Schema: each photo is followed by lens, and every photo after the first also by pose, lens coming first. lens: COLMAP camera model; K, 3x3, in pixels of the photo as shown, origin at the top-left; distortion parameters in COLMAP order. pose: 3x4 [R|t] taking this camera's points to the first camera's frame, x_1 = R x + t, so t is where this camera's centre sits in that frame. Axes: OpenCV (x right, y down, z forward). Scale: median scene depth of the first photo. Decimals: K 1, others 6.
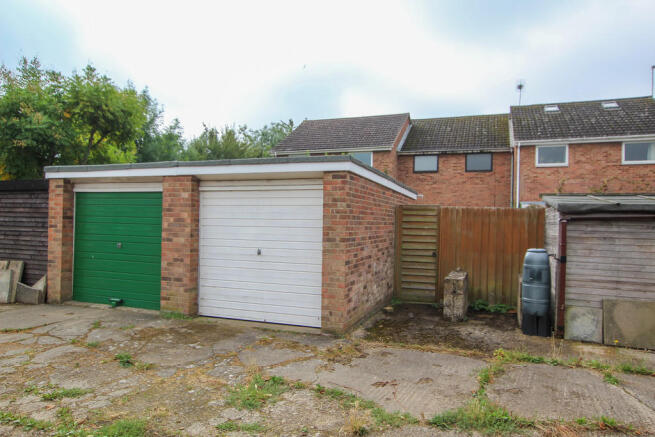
lens RADIAL K [[428.2, 0, 327.5], [0, 428.2, 218.5], [0, 0, 1]] dist [0.004299, 0.000720]
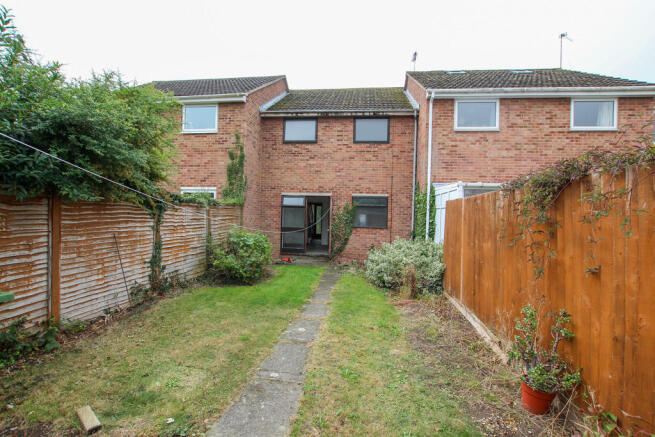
lens RADIAL K [[305.5, 0, 327.5], [0, 305.5, 218.5], [0, 0, 1]] dist [0.000178, 0.000019]
pose [[0.970540, 0.005030, 0.240887, 0.161516], [-0.008870, 0.999850, 0.014859, 0.009798], [-0.240776, -0.016558, 0.970439, 0.526484]]
